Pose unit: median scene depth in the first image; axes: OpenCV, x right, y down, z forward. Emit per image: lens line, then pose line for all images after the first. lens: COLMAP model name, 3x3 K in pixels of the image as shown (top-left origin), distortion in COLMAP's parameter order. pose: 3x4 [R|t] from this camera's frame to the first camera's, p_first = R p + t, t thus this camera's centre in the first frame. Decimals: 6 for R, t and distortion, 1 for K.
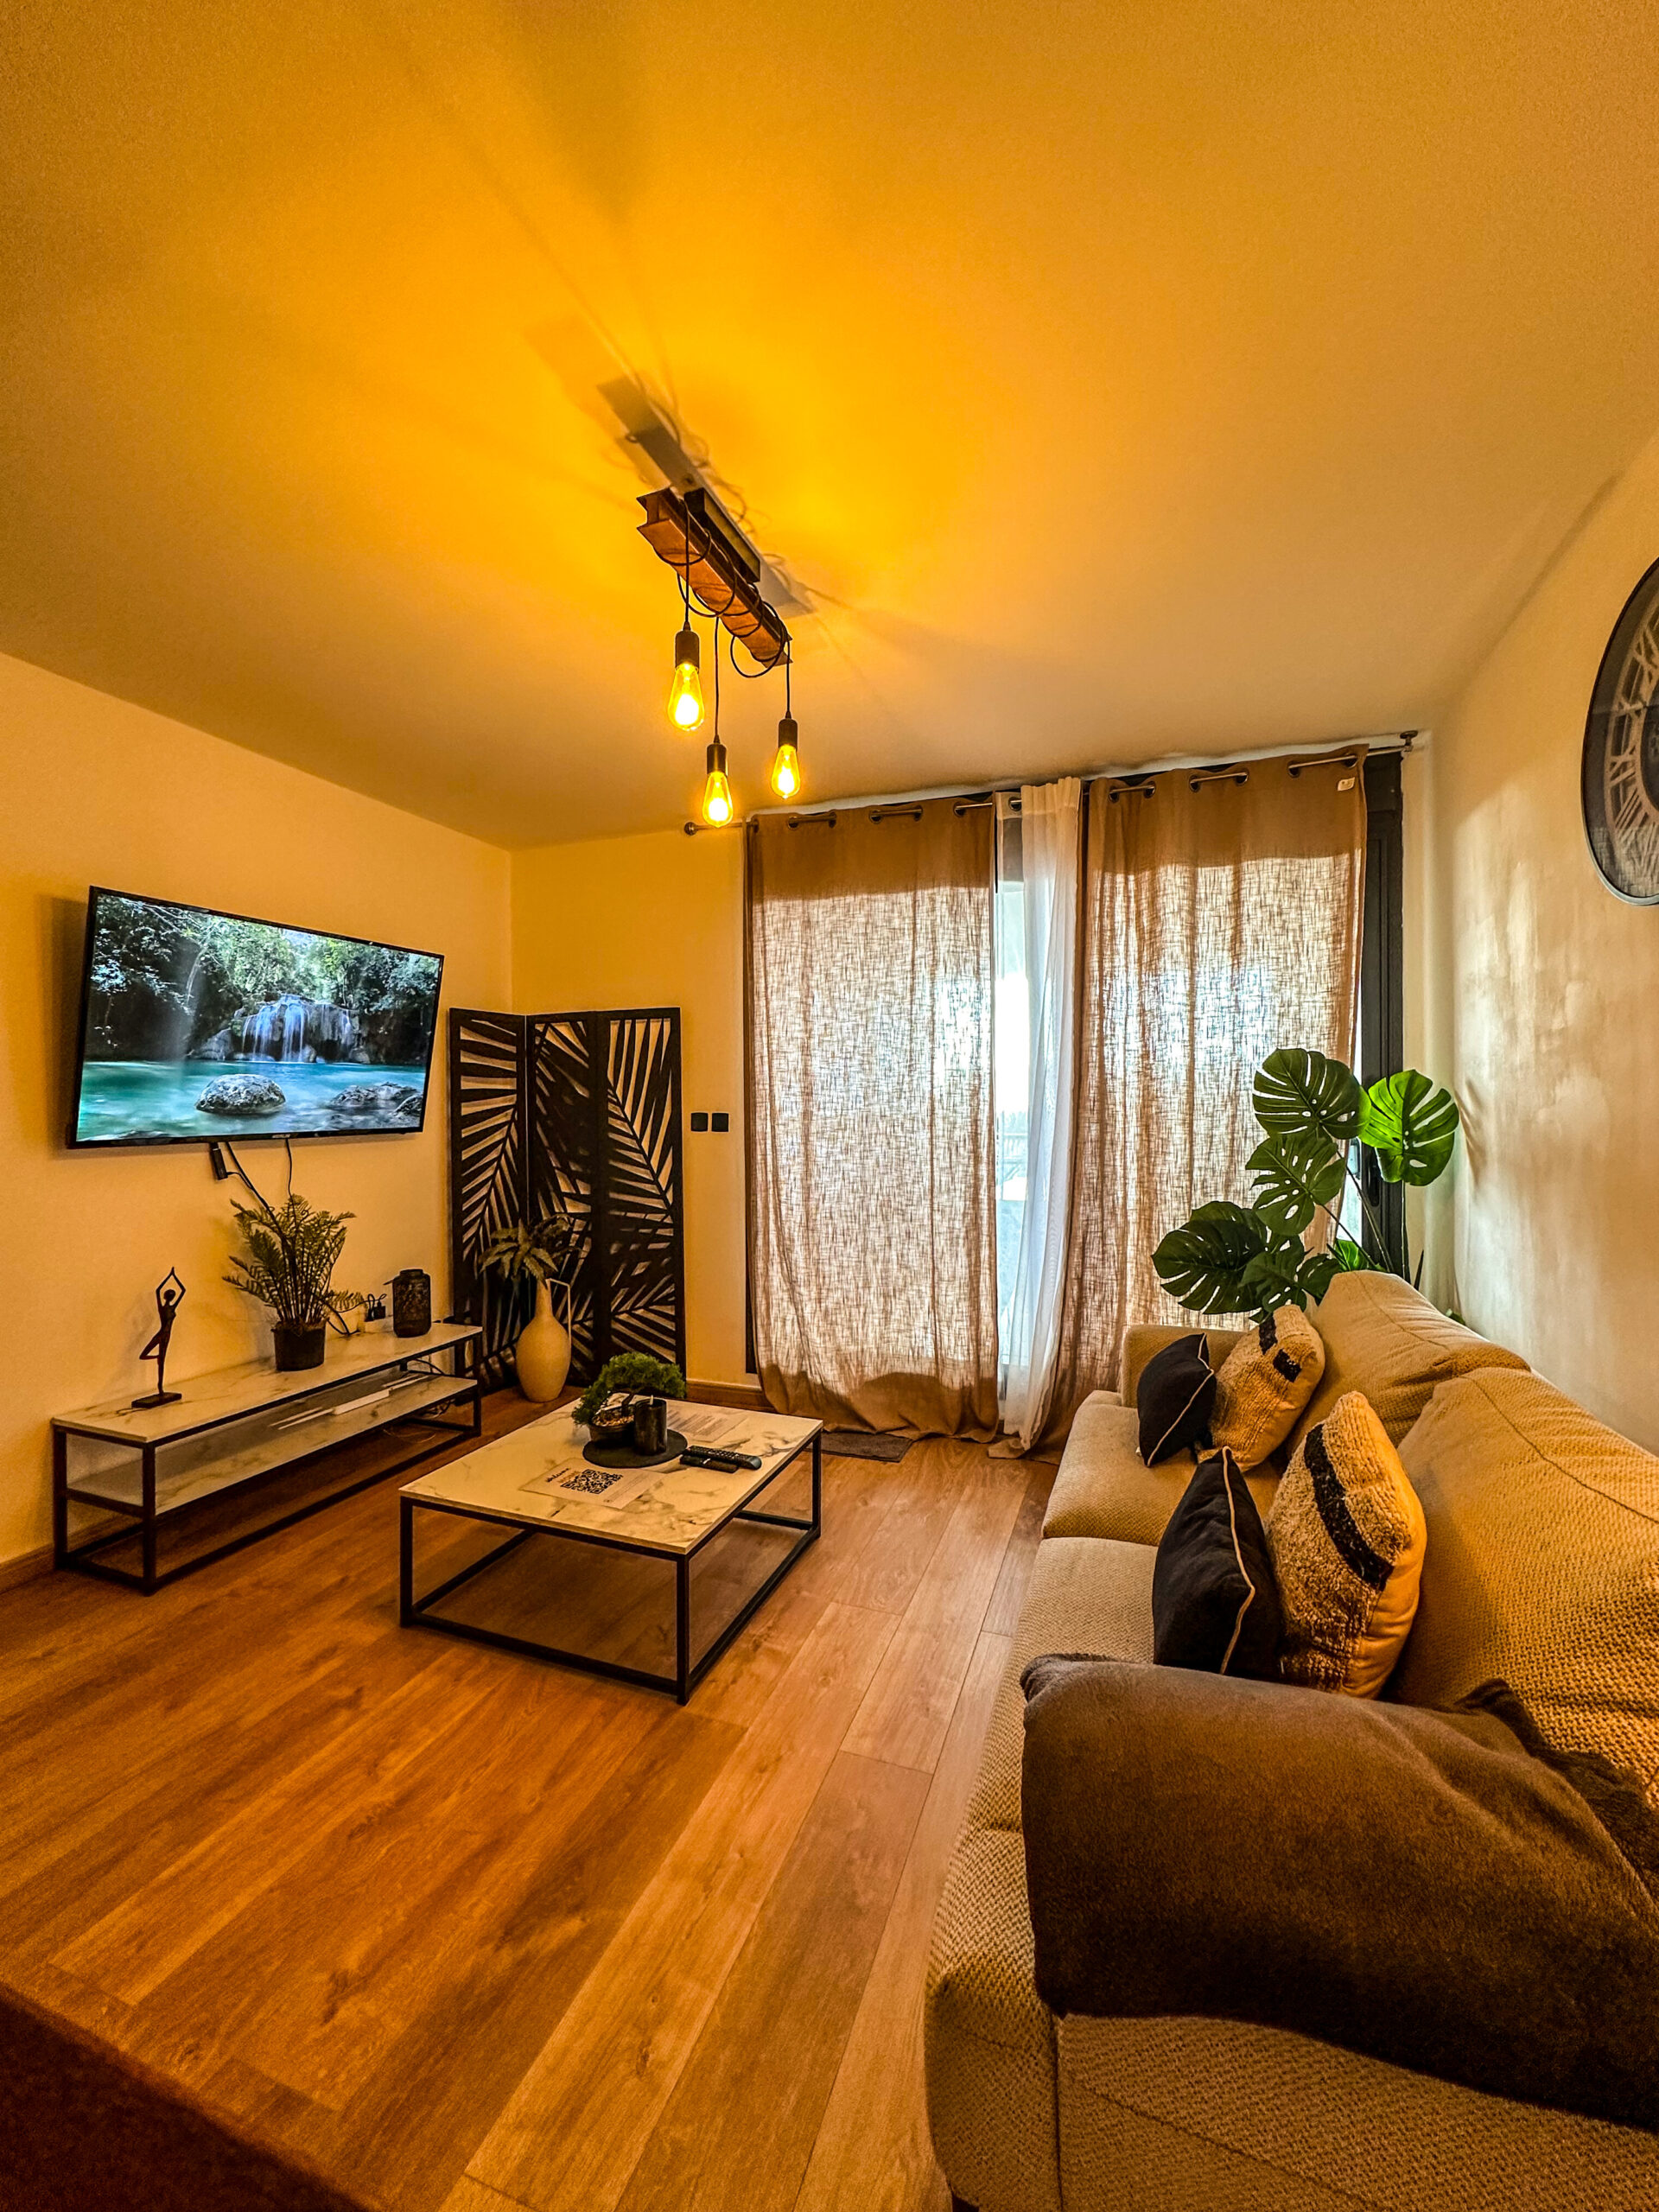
lens RADIAL K [[880.2, 0, 831.9], [0, 880.2, 1109.0], [0, 0, 1]] dist [-0.004527, 0.000637]
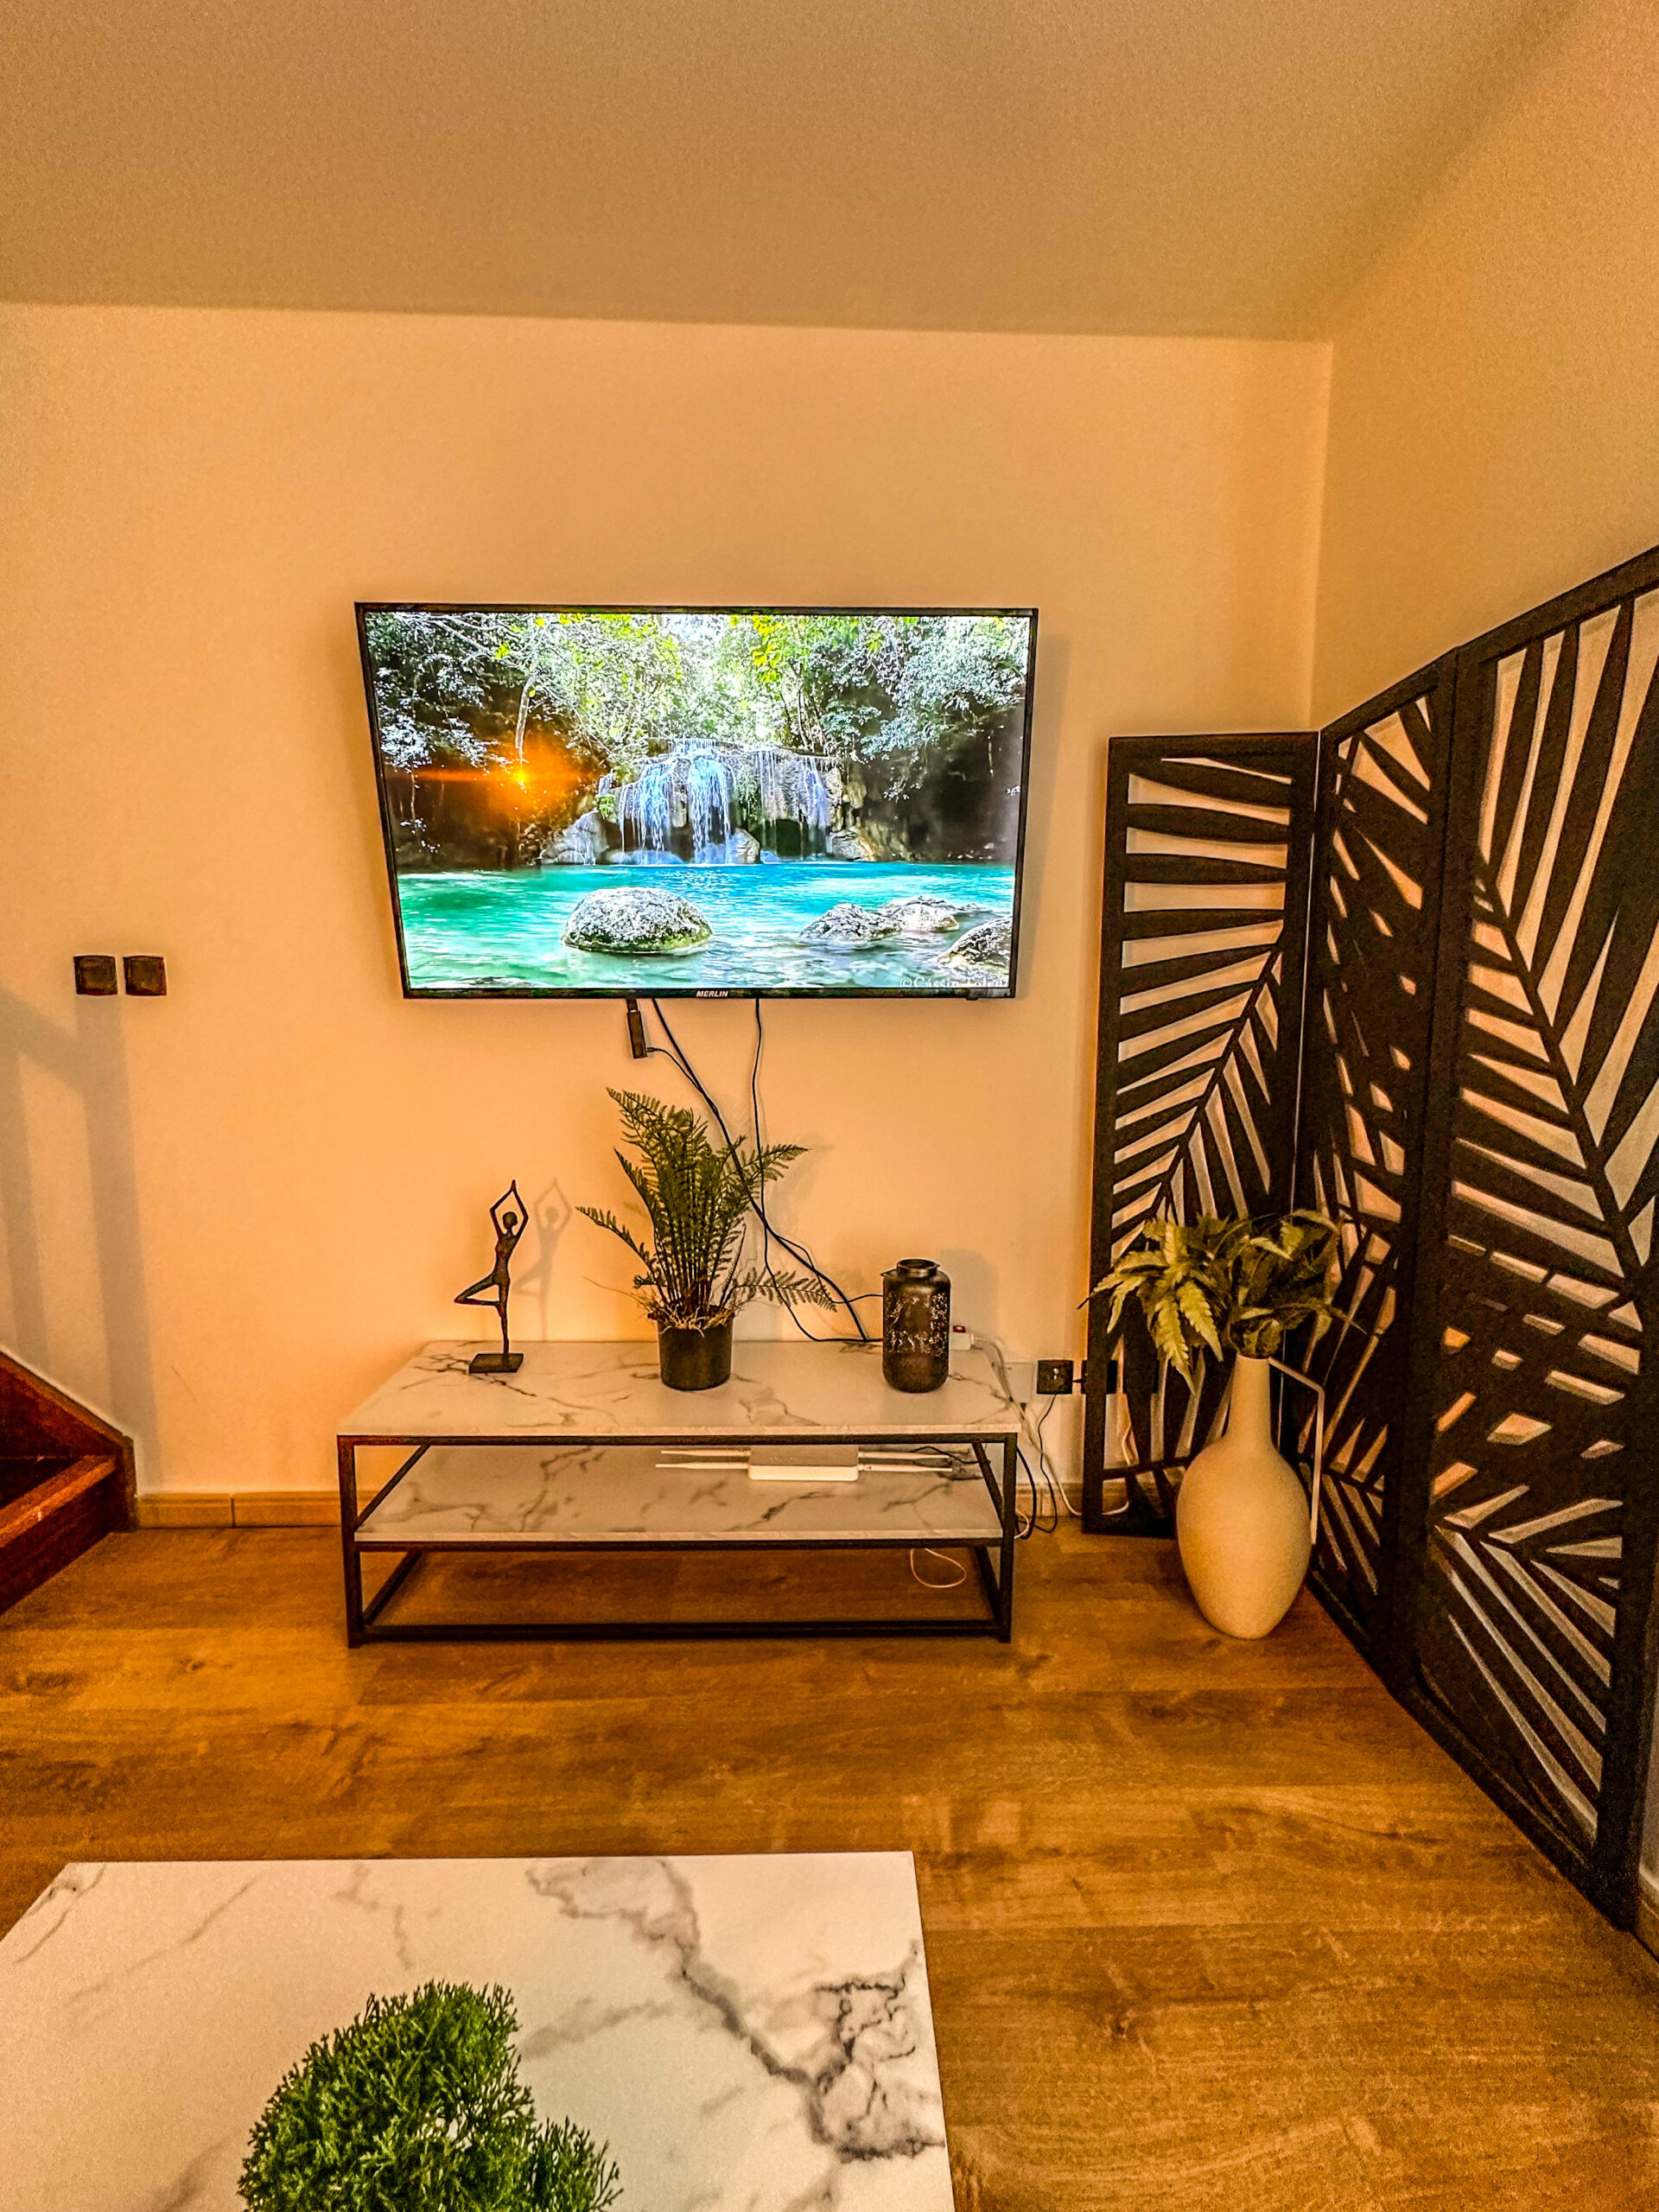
lens RADIAL K [[880.2, 0, 841.8], [0, 880.2, 1105.6], [0, 0, 1]] dist [-0.004527, 0.000637]
pose [[0.371076, 0.107824, -0.922321, -0.033905], [-0.011392, 0.993690, 0.111584, 0.038991], [0.928533, -0.030899, 0.369963, 0.856353]]
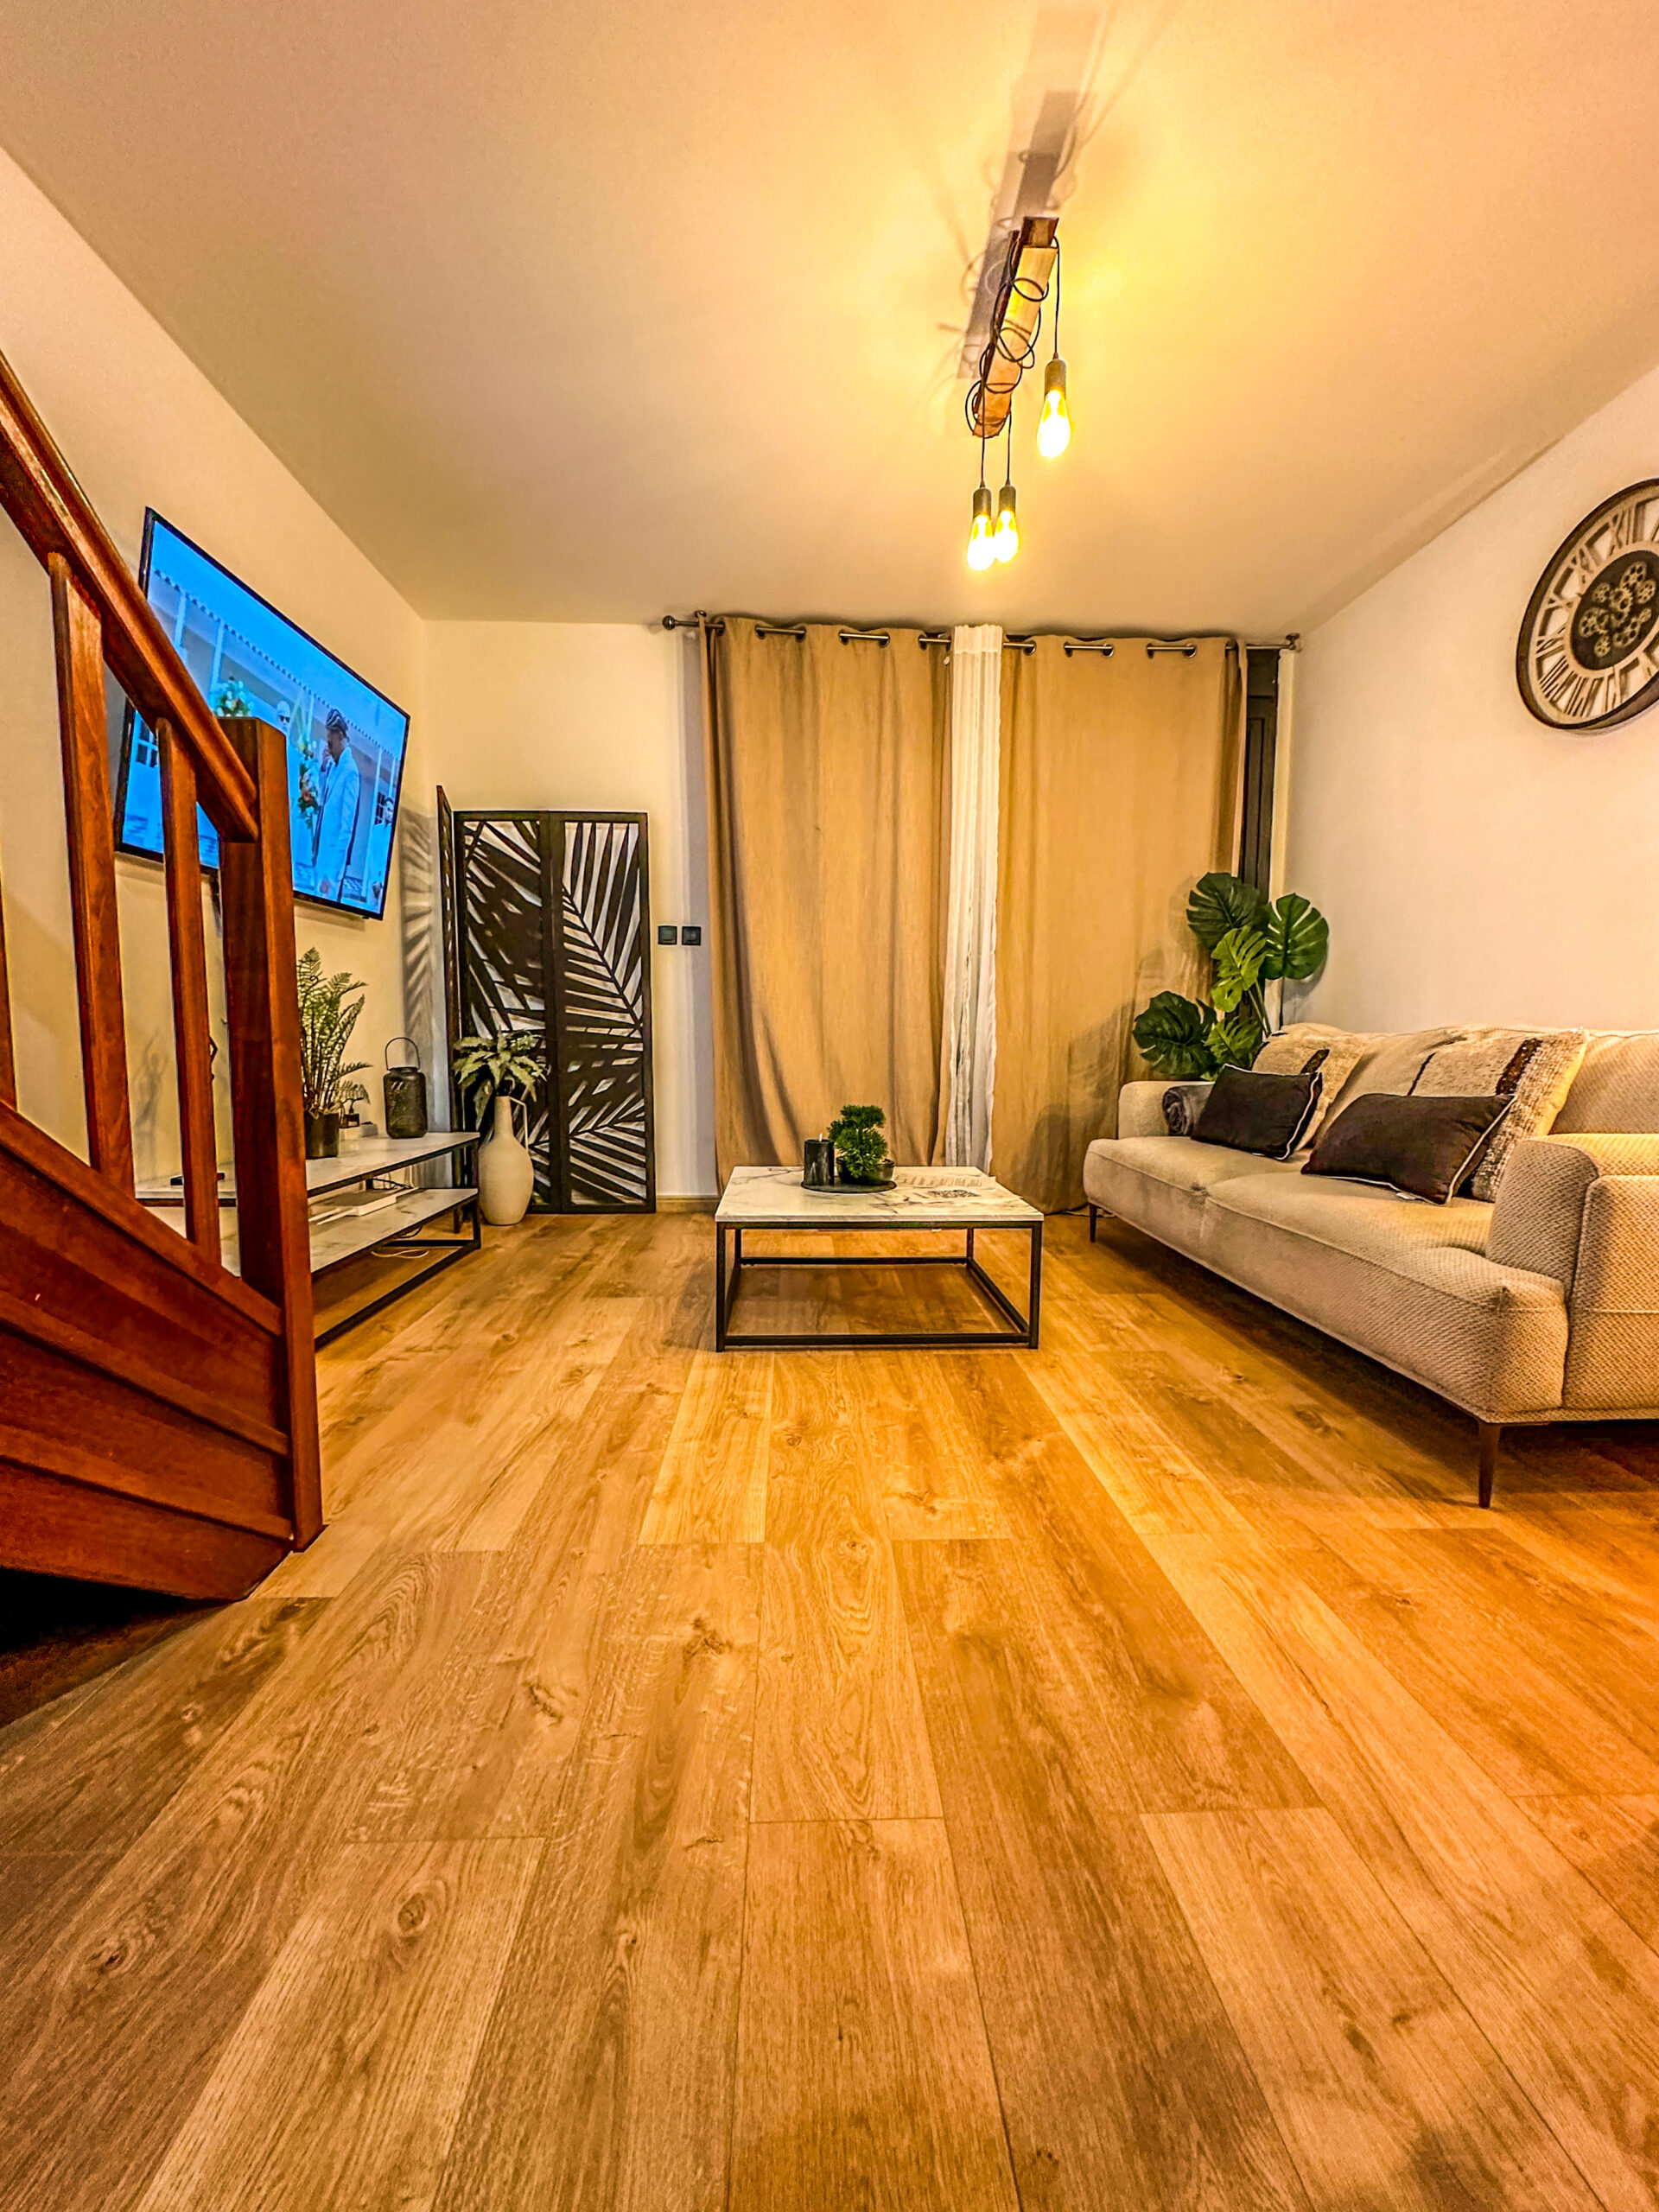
lens RADIAL K [[880.2, 0, 838.5], [0, 880.2, 1115.1], [0, 0, 1]] dist [-0.004527, 0.000637]
pose [[0.921945, -0.023574, 0.386603, -0.464256], [-0.008291, 0.996716, 0.080548, 0.174030], [-0.387233, -0.077466, 0.918722, 0.008527]]
